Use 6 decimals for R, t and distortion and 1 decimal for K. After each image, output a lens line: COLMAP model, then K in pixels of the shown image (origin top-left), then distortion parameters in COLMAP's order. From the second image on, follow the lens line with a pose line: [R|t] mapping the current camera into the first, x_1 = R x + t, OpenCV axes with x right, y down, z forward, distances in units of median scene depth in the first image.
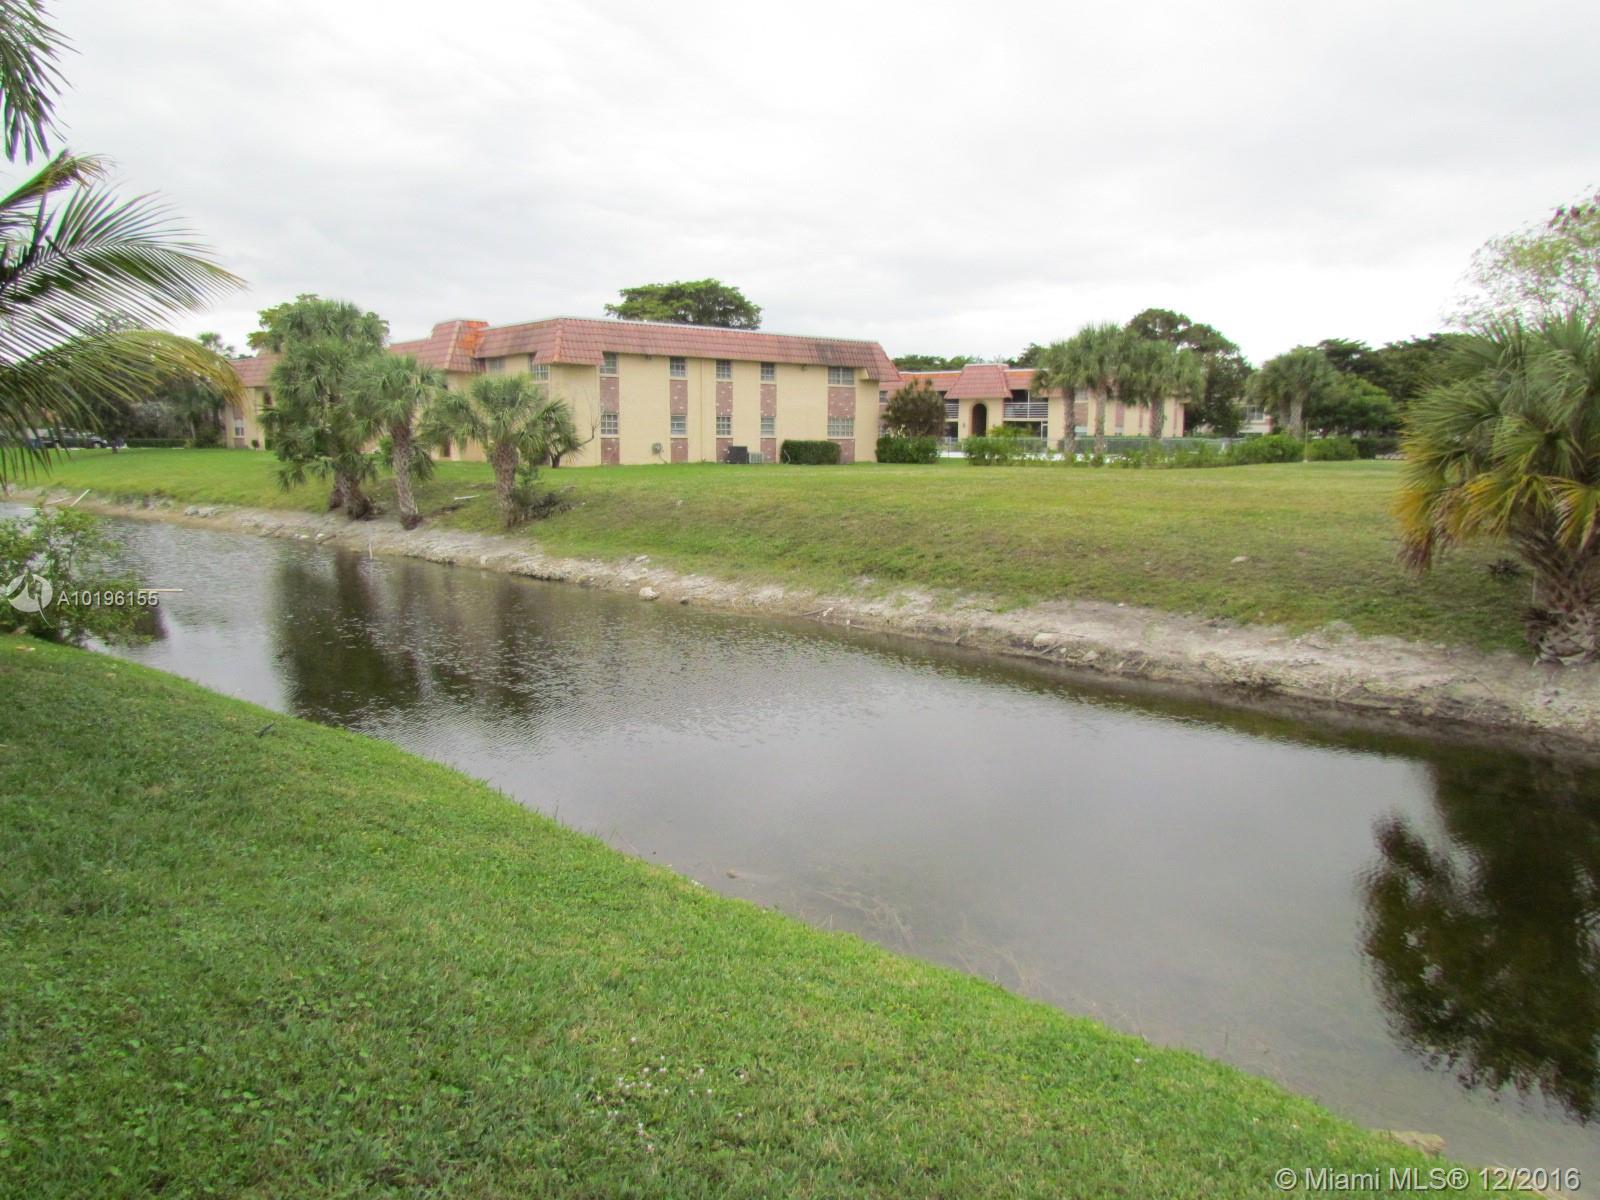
lens RADIAL K [[1125.0, 0, 805.7], [0, 1125.0, 600.5], [0, 0, 1]] dist [-0.019678, 0.006446]
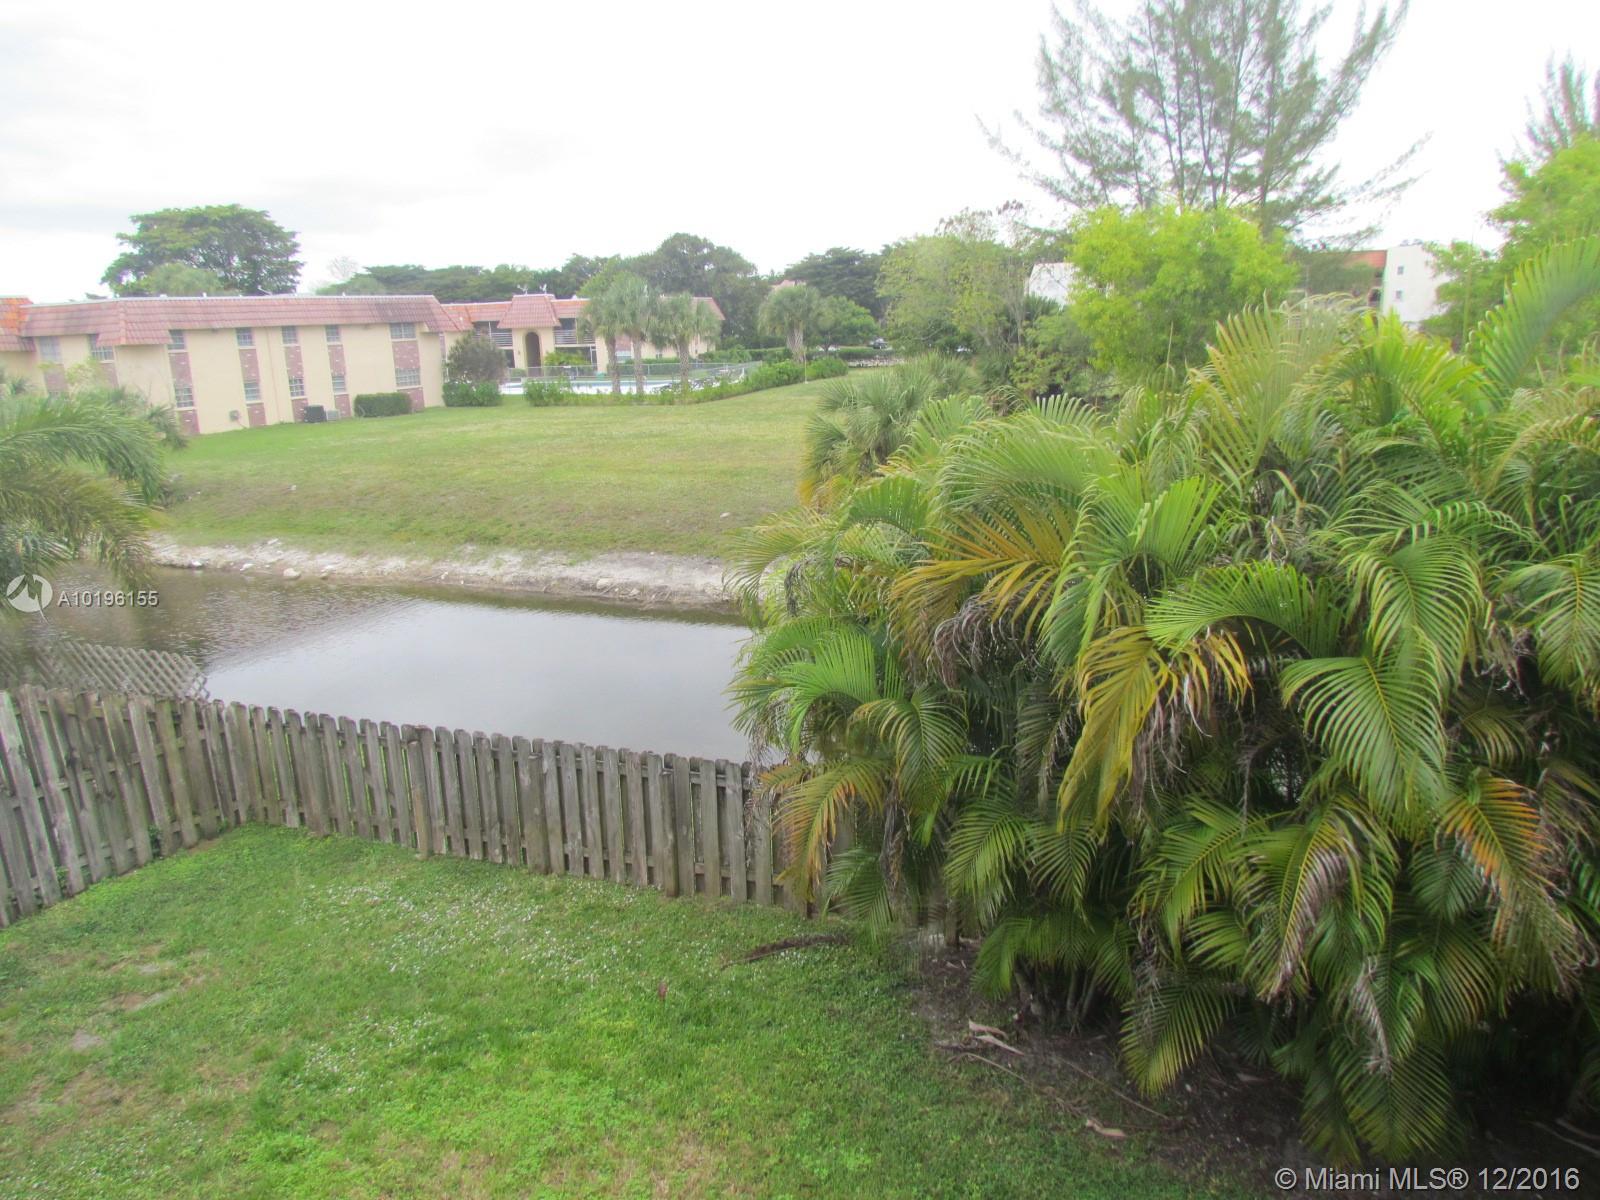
lens RADIAL K [[1125.0, 0, 805.7], [0, 1125.0, 600.5], [0, 0, 1]] dist [-0.019678, 0.006446]
pose [[0.925969, -0.123033, 0.356994, -0.030350], [0.086174, 0.989334, 0.117441, -0.038664], [-0.367635, -0.077983, 0.926695, -0.196385]]
